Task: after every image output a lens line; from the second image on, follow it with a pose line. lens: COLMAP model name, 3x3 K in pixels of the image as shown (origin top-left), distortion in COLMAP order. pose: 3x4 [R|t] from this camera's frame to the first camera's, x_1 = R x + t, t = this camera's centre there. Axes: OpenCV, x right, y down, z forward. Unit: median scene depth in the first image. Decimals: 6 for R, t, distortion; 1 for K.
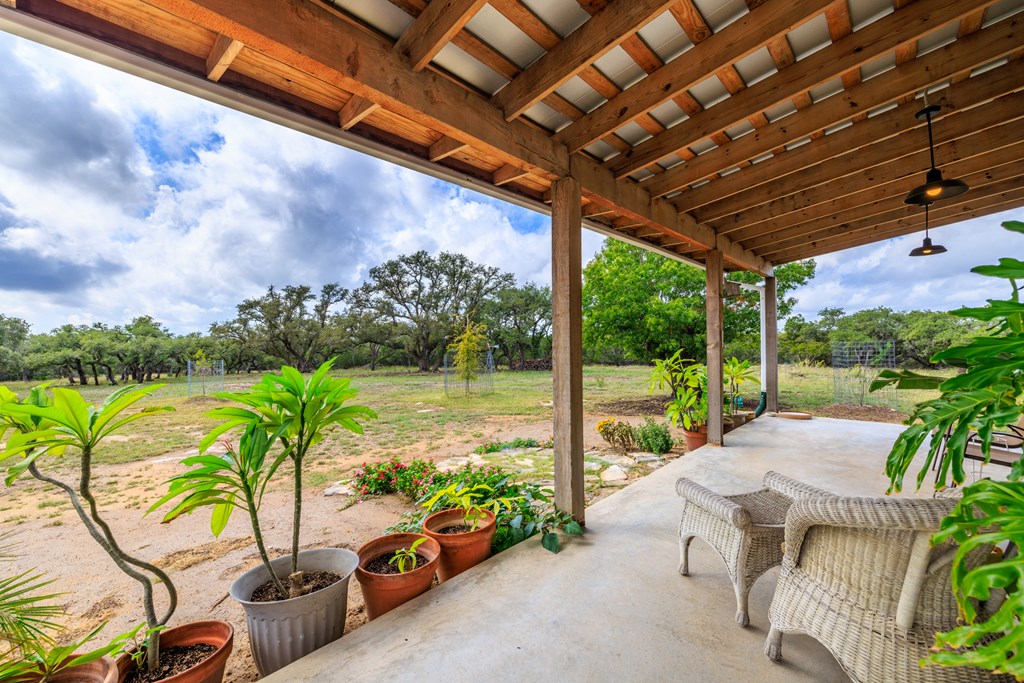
lens RADIAL K [[424.6, 0, 514.4], [0, 424.6, 345.6], [0, 0, 1]] dist [-0.003762, -0.000493]
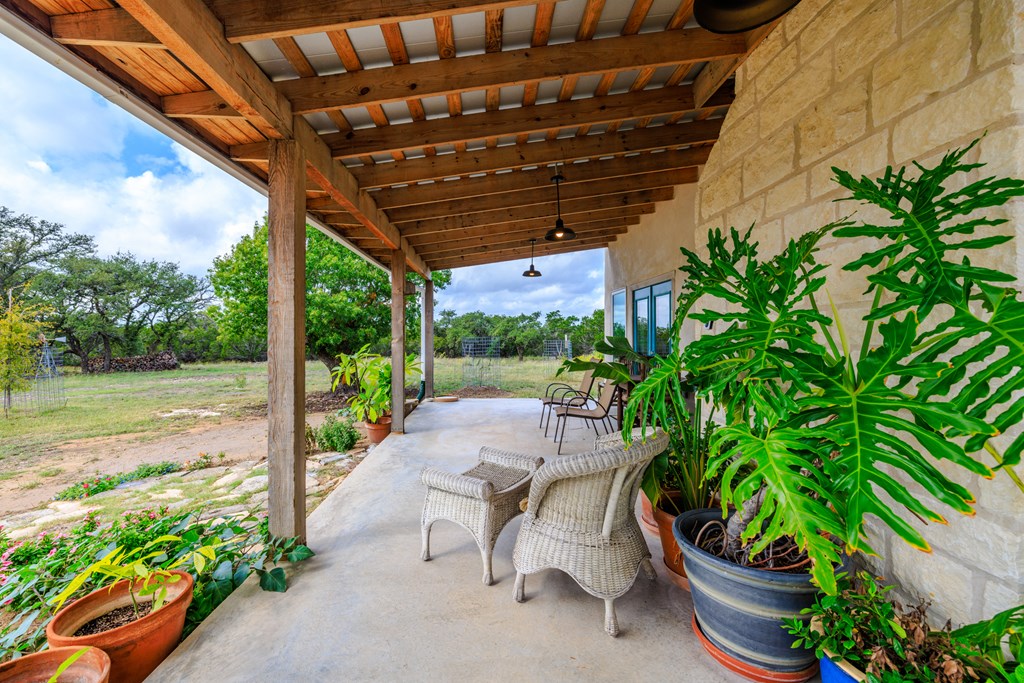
lens RADIAL K [[424.6, 0, 508.7], [0, 424.6, 337.4], [0, 0, 1]] dist [-0.003762, -0.000493]
pose [[0.707571, 0.009691, 0.706576, -0.094293], [-0.006113, 0.999952, -0.007593, 0.000017], [-0.706616, 0.001054, 0.707596, 0.057377]]
